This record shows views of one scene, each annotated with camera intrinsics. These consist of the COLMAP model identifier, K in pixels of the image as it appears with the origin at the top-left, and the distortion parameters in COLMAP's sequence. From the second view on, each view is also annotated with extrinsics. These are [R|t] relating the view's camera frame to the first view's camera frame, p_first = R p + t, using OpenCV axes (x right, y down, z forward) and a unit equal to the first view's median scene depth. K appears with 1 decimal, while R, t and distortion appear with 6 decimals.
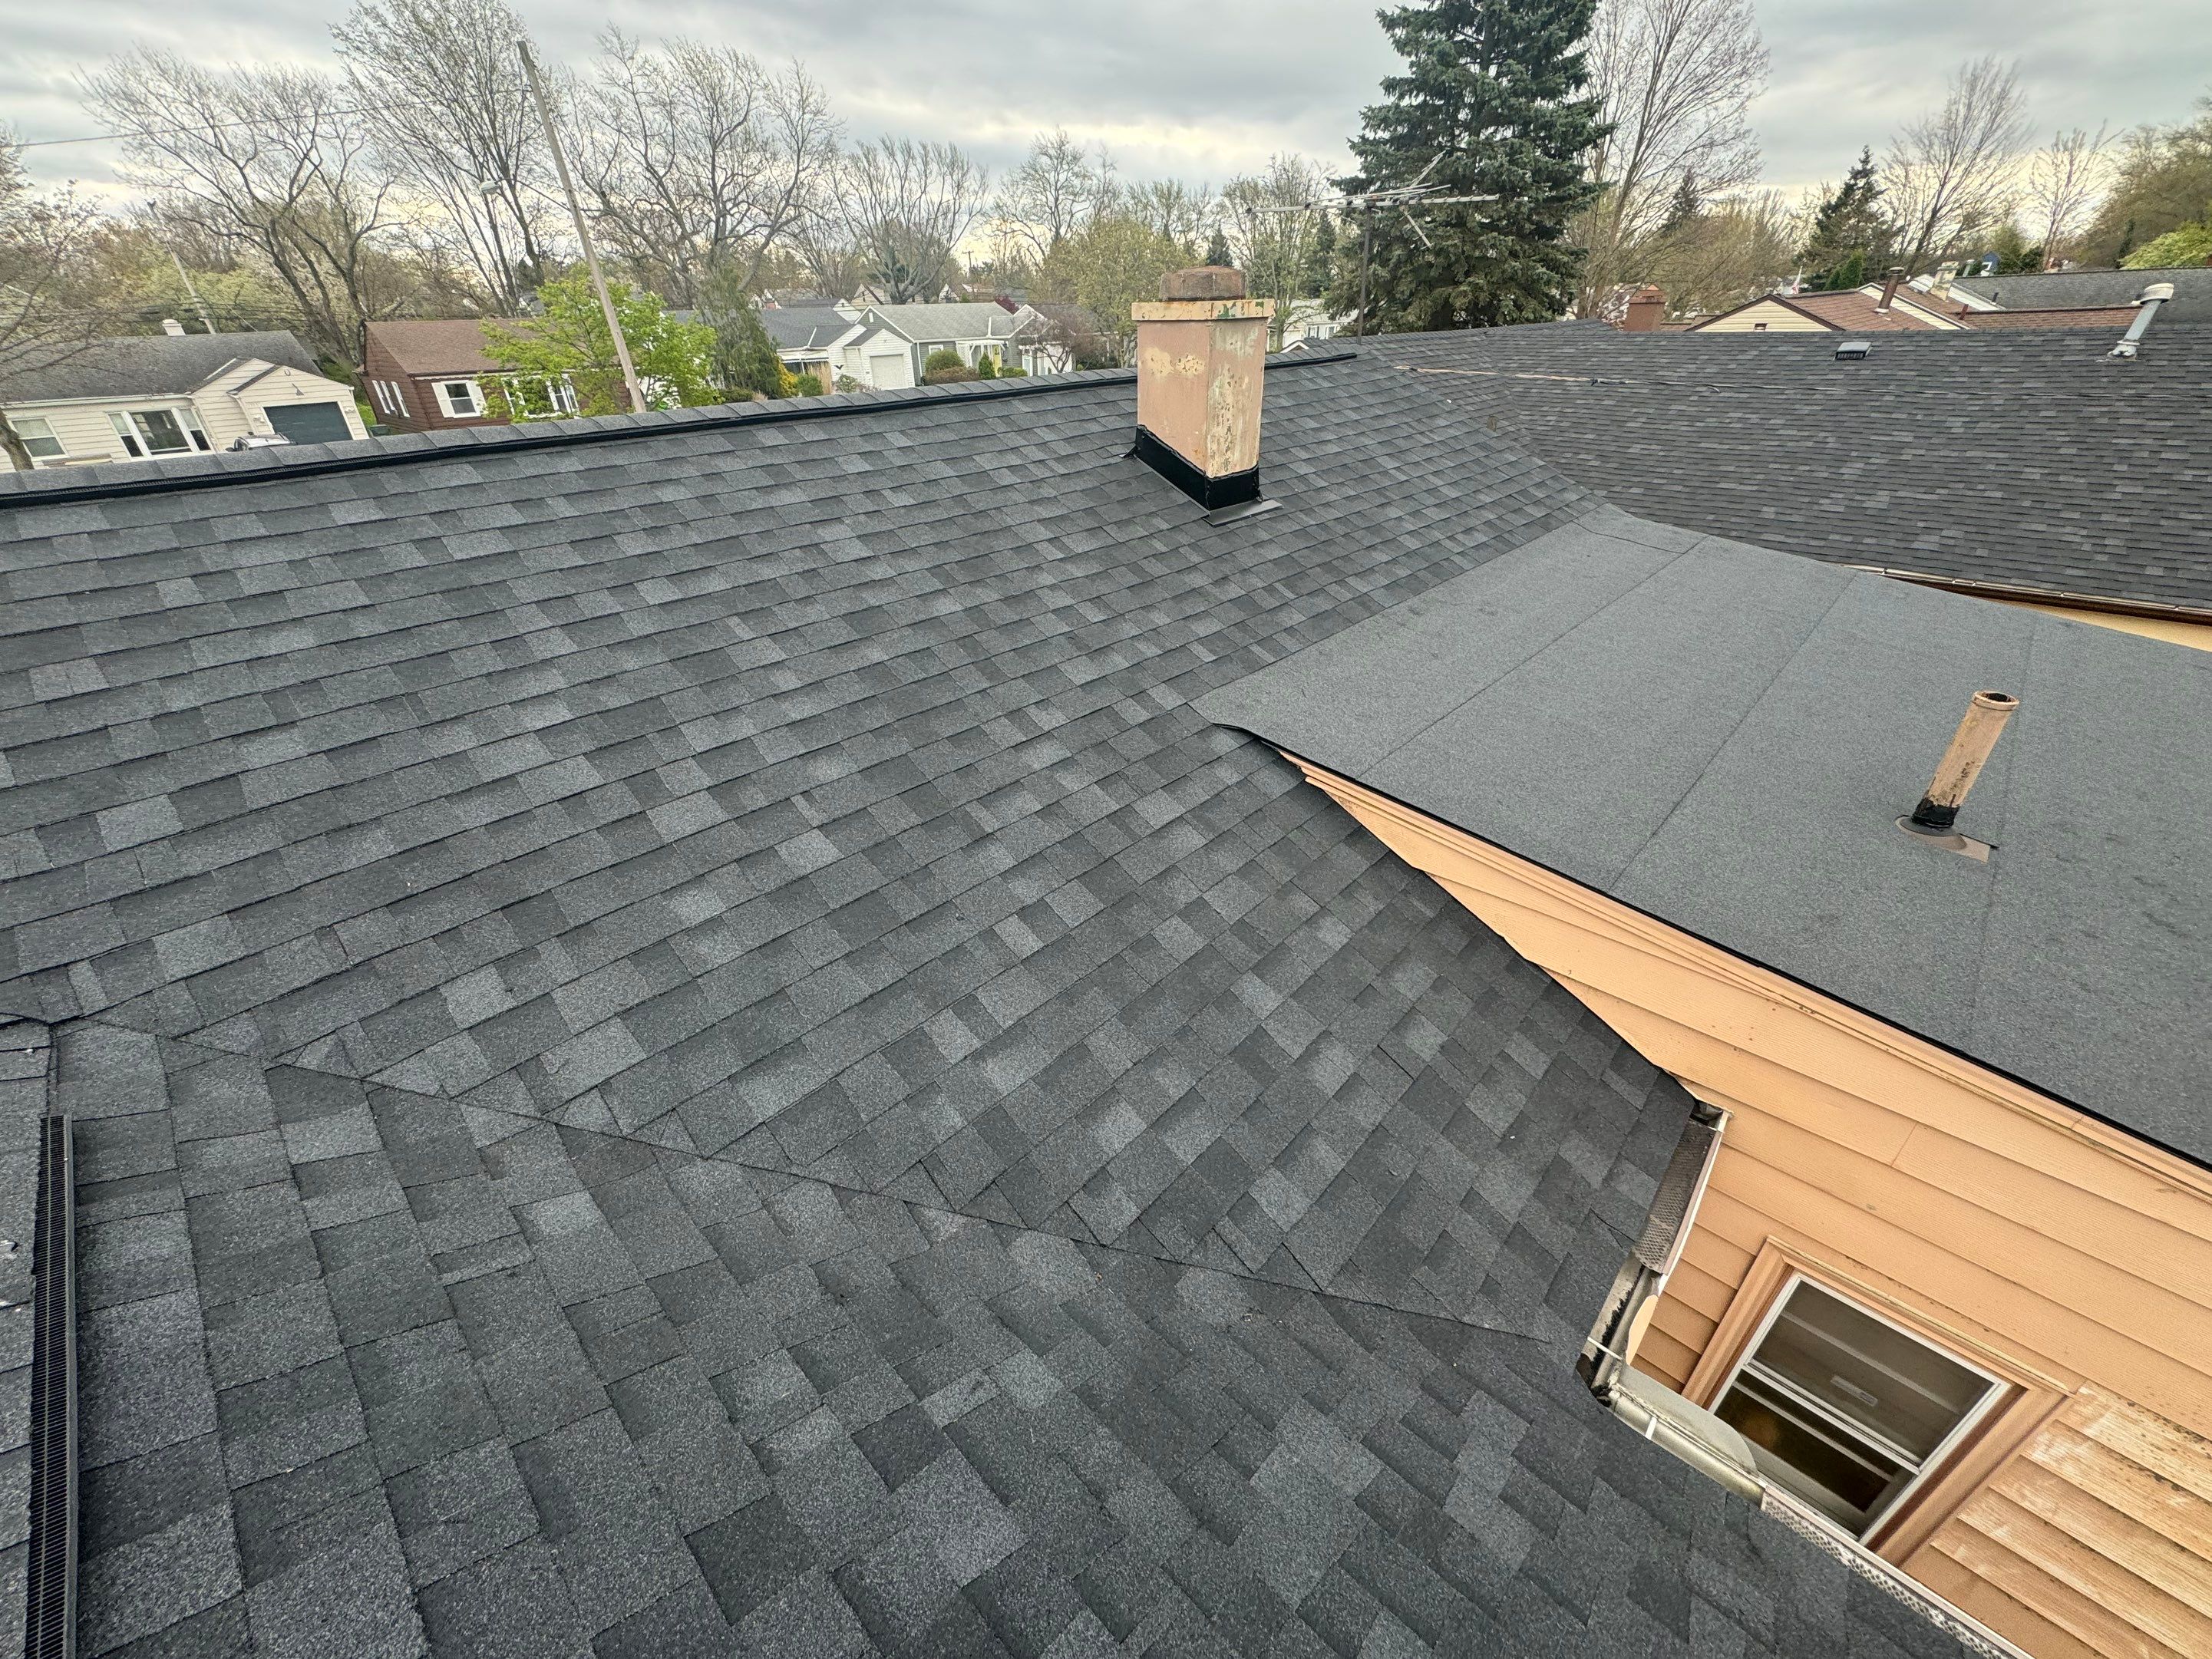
lens RADIAL K [[874.3, 0, 1112.7], [0, 874.3, 864.6], [0, 0, 1]] dist [-0.000673, -0.000138]
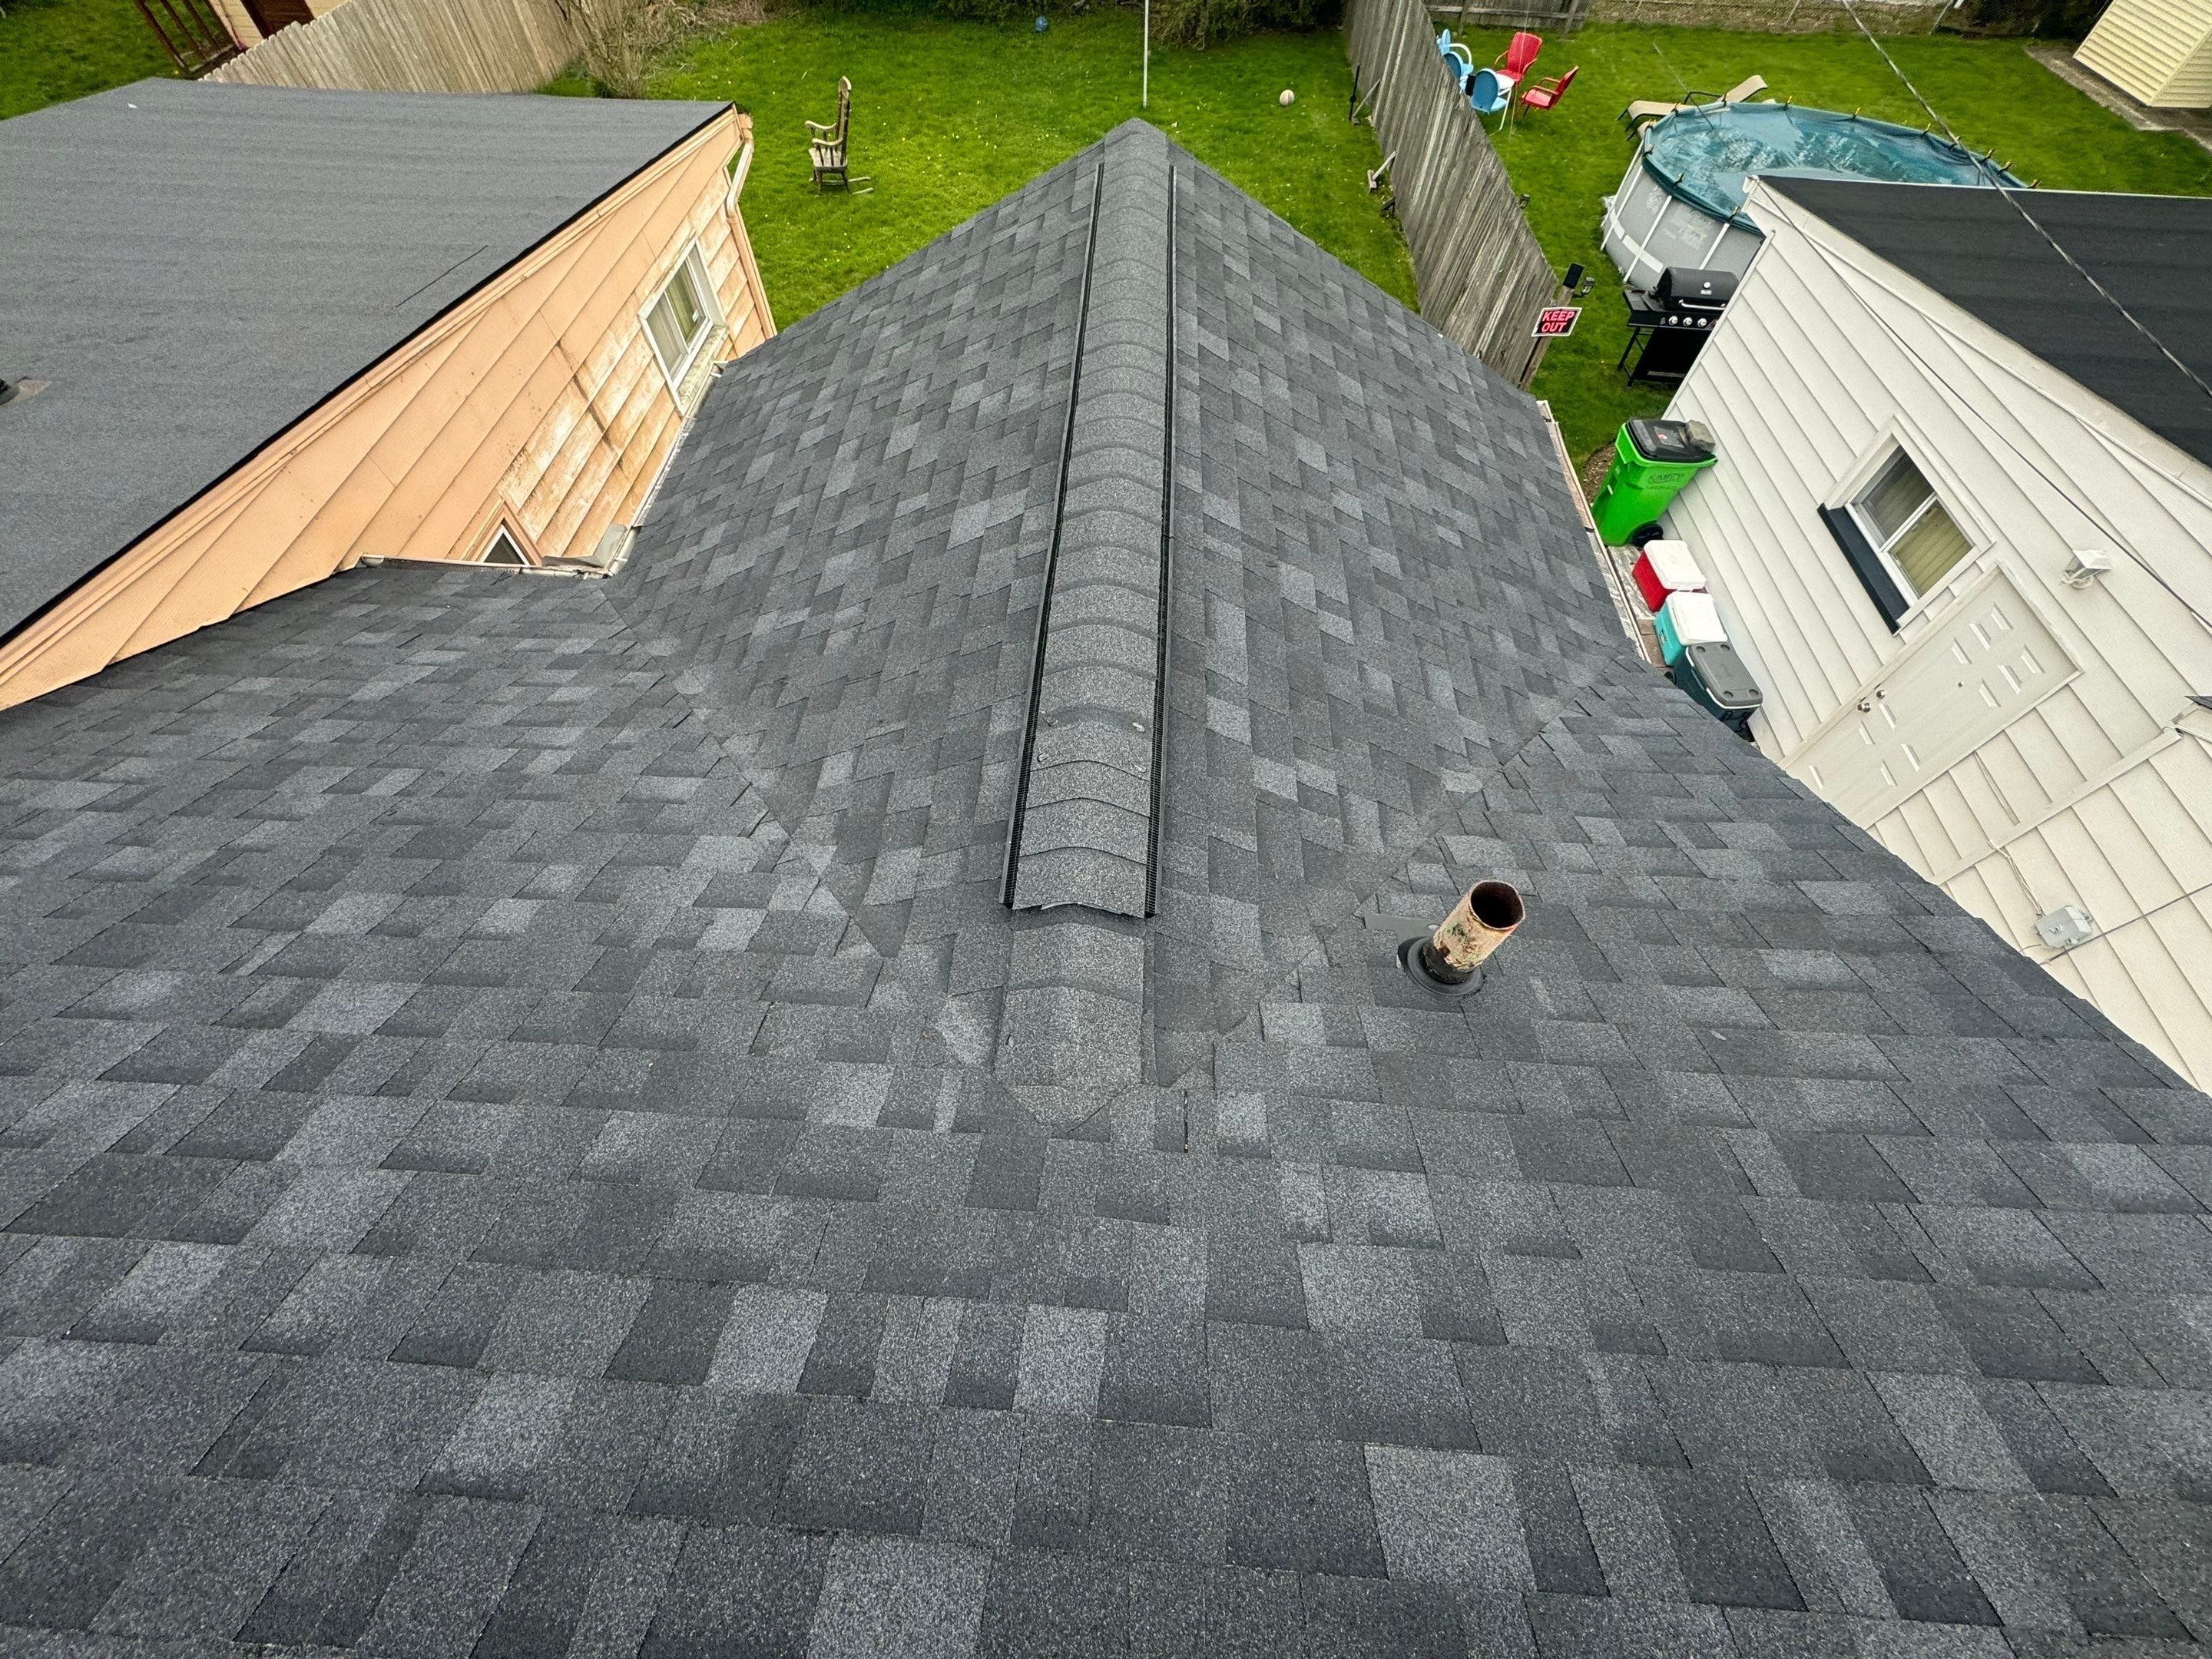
lens RADIAL K [[874.4, 0, 1112.7], [0, 874.4, 864.7], [0, 0, 1]] dist [-0.000673, -0.000138]
pose [[-0.660276, -0.625833, 0.415173, -1.194927], [0.395718, 0.179936, 0.900572, -0.501384], [-0.638313, 0.758917, 0.128846, 0.479106]]
